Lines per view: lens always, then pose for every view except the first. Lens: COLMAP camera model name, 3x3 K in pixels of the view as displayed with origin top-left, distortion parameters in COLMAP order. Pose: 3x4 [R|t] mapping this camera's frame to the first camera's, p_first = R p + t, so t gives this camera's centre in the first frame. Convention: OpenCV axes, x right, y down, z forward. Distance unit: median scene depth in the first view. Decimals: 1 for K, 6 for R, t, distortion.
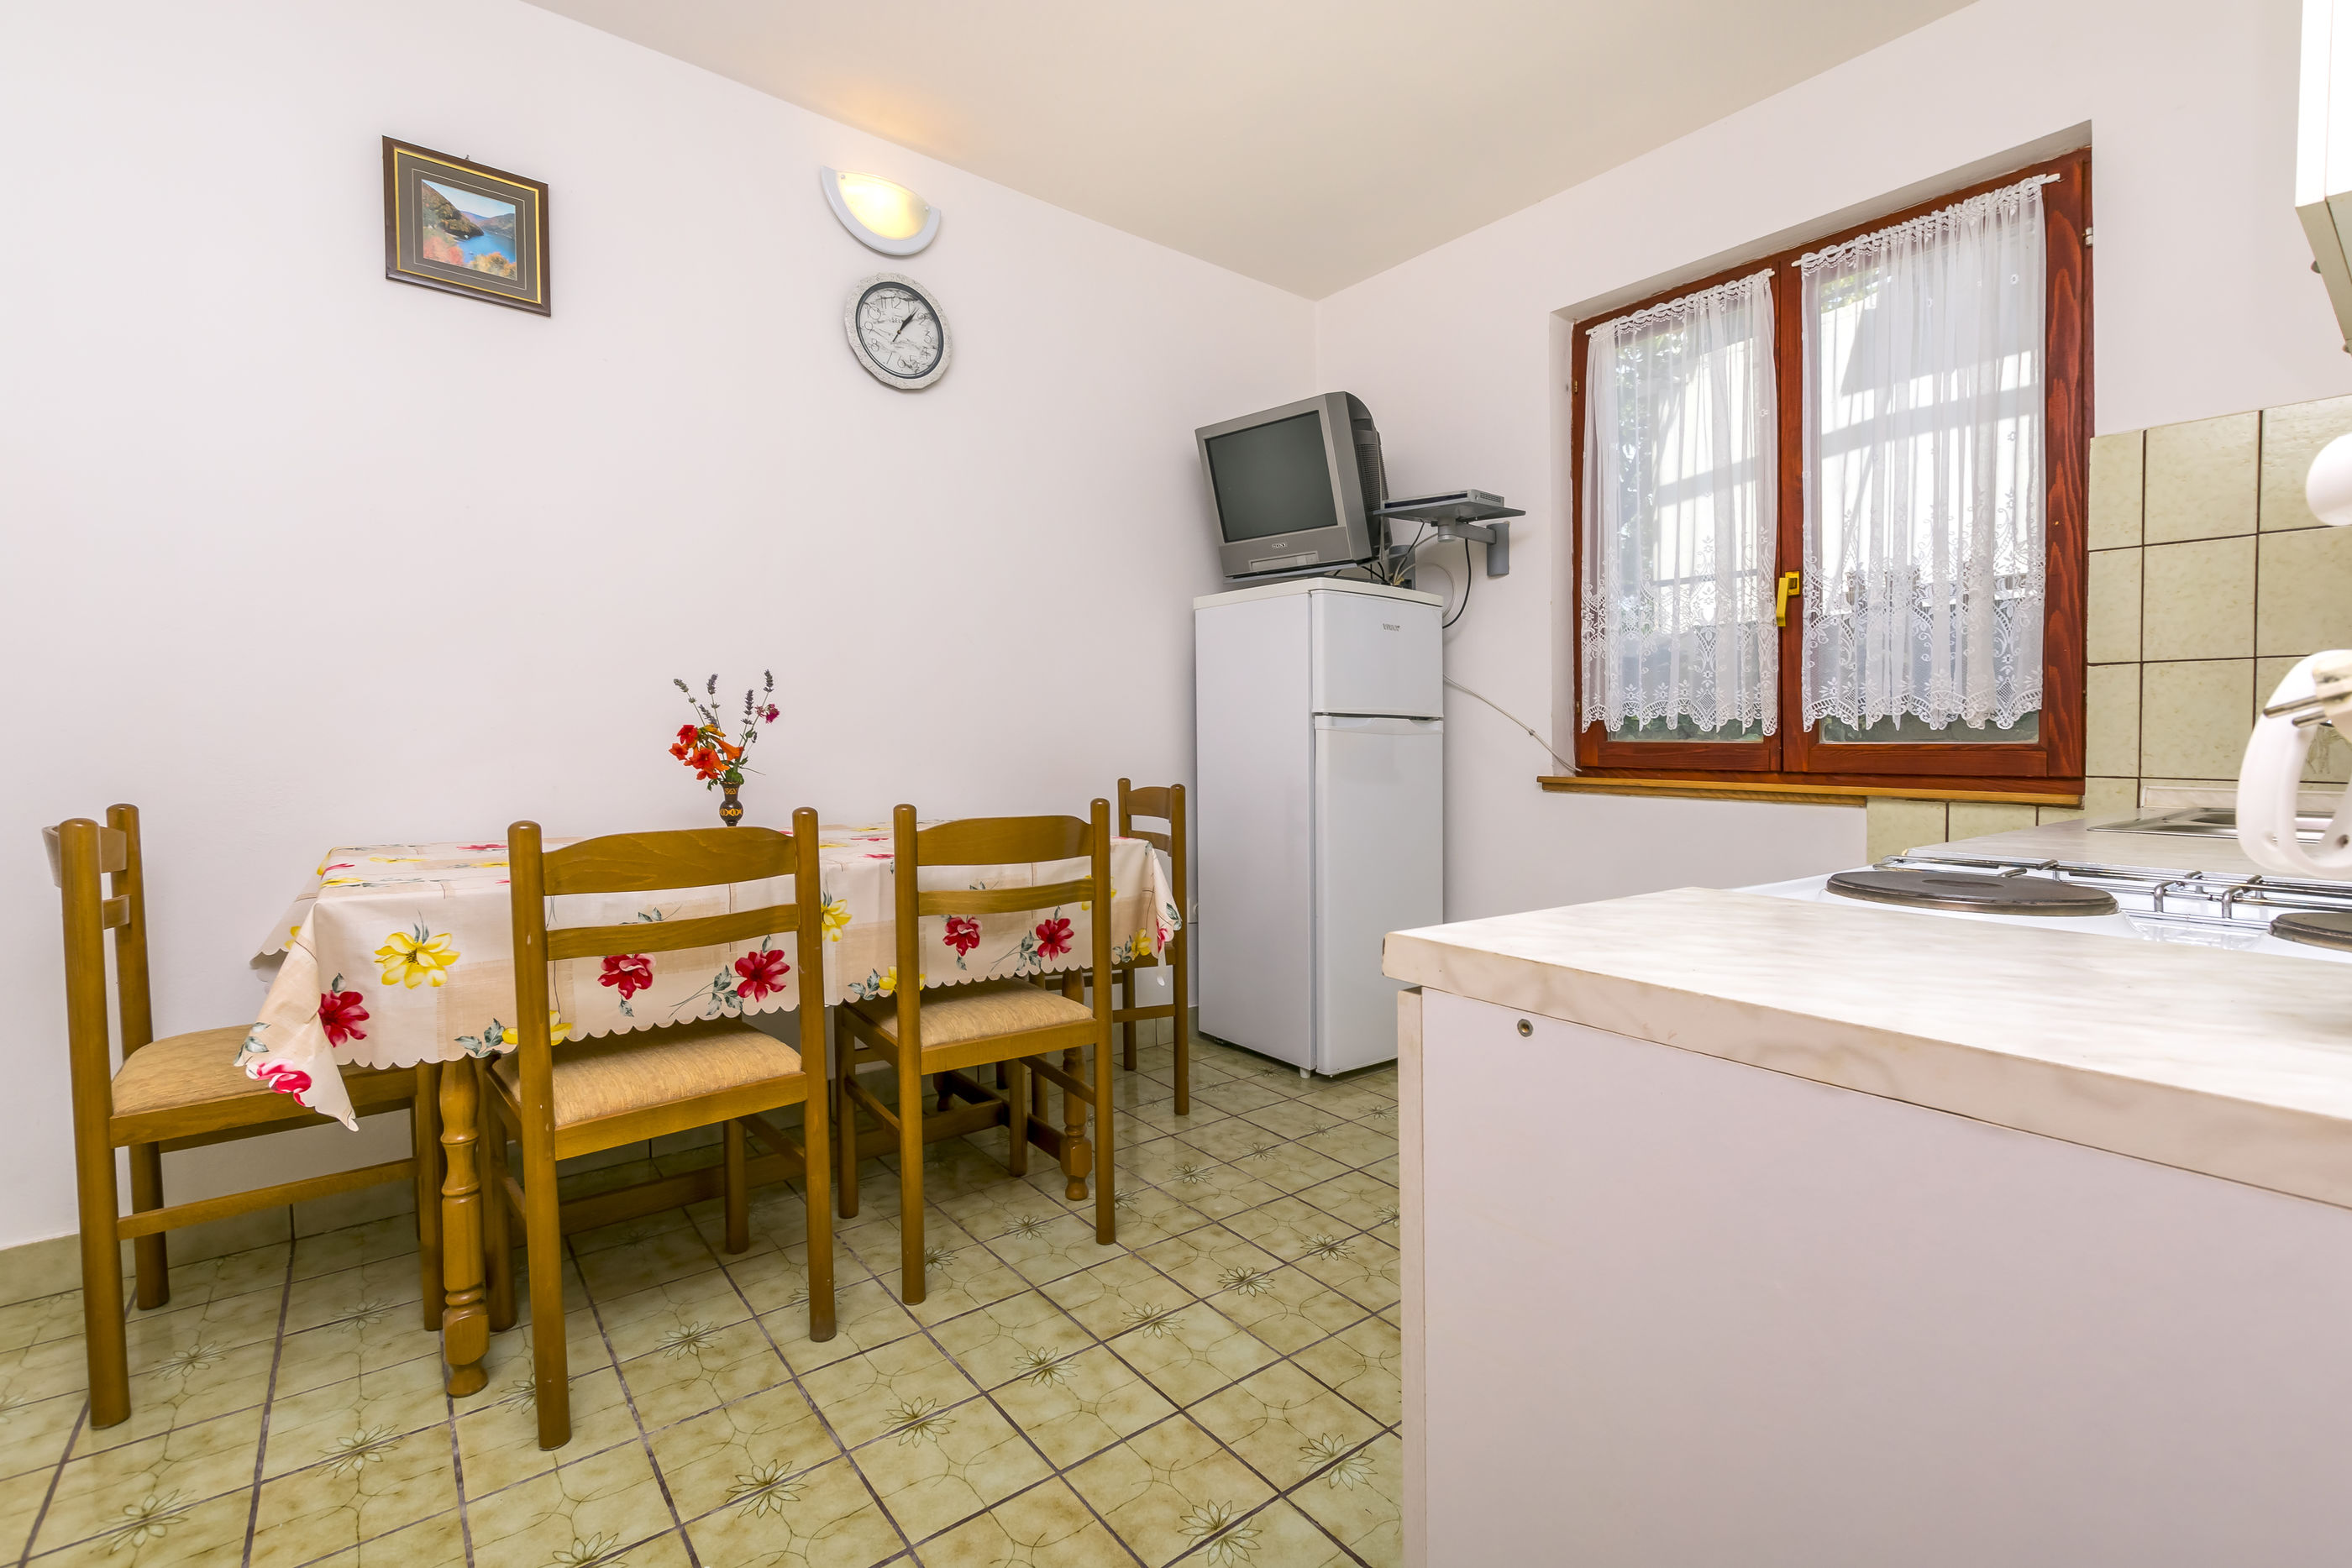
lens RADIAL K [[1016.8, 0, 1179.9], [0, 1016.8, 797.4], [0, 0, 1]] dist [0.007234, -0.002025]
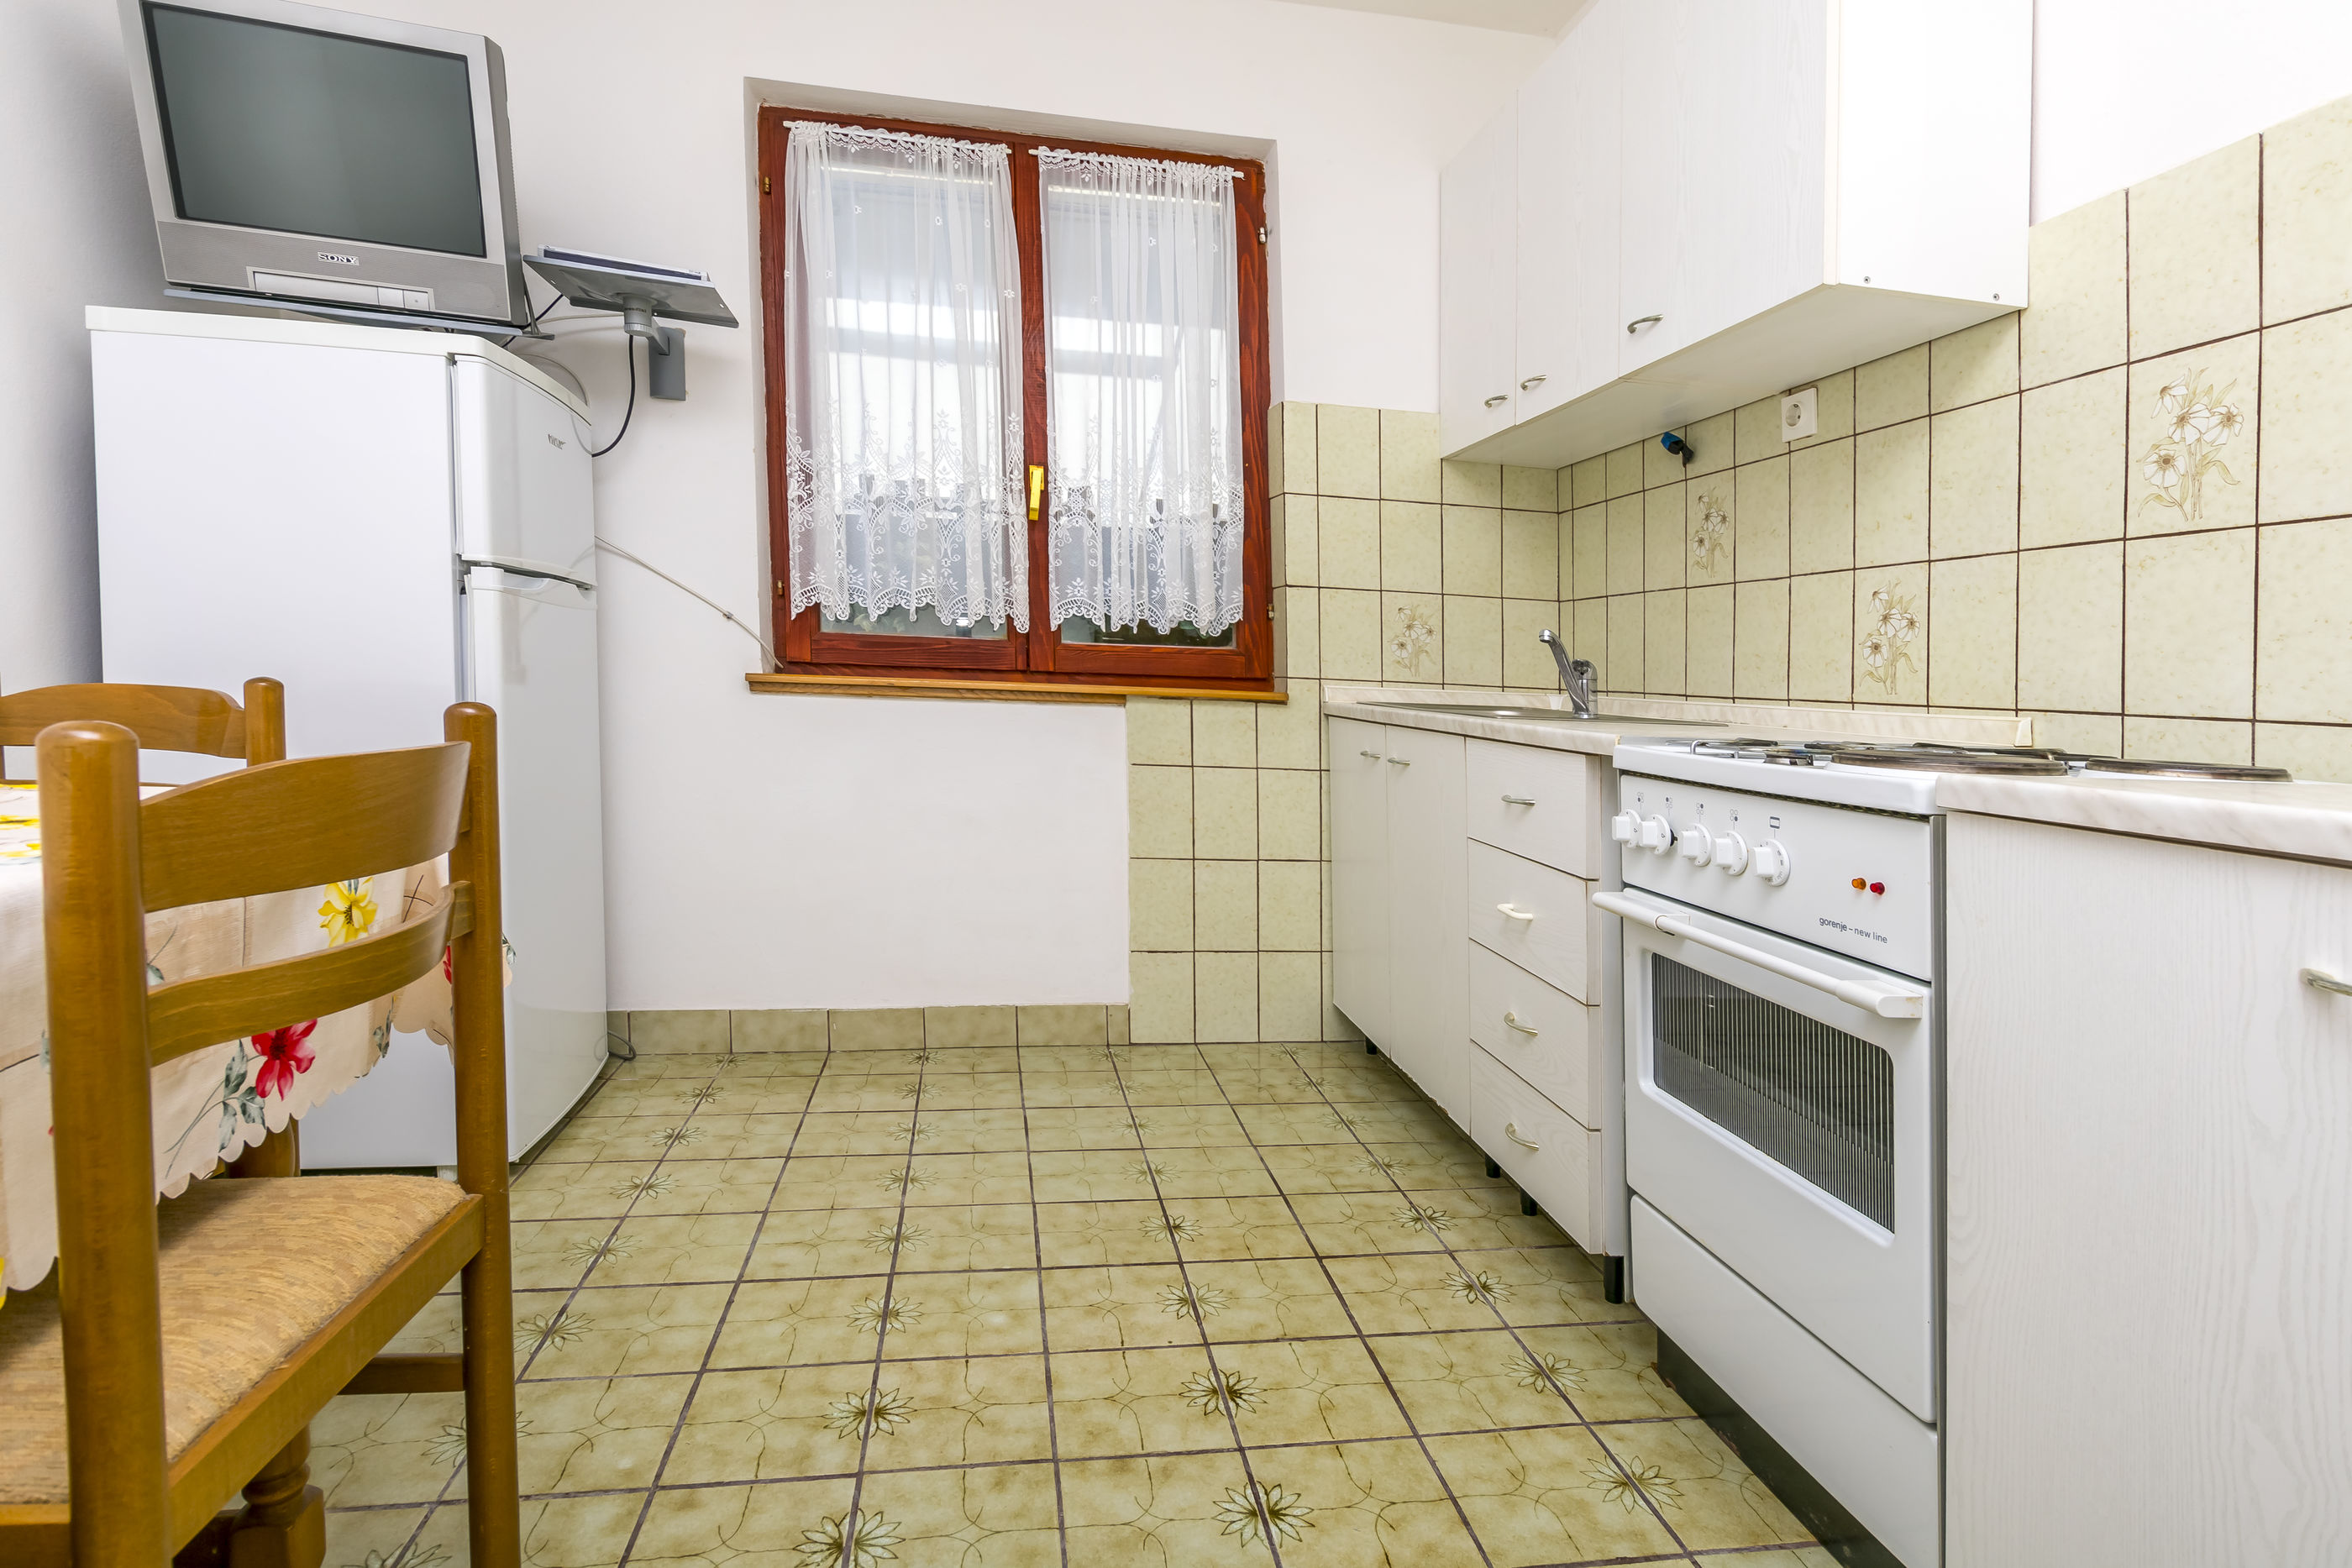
lens RADIAL K [[1119.1, 0, 1156.9], [0, 1119.1, 695.8], [0, 0, 1]] dist [0.000207, -0.000058]
pose [[0.492401, -0.003177, 0.870362, -0.275921], [0.011015, 0.999936, -0.002582, 0.002441], [-0.870298, 0.010858, 0.492405, 0.376722]]
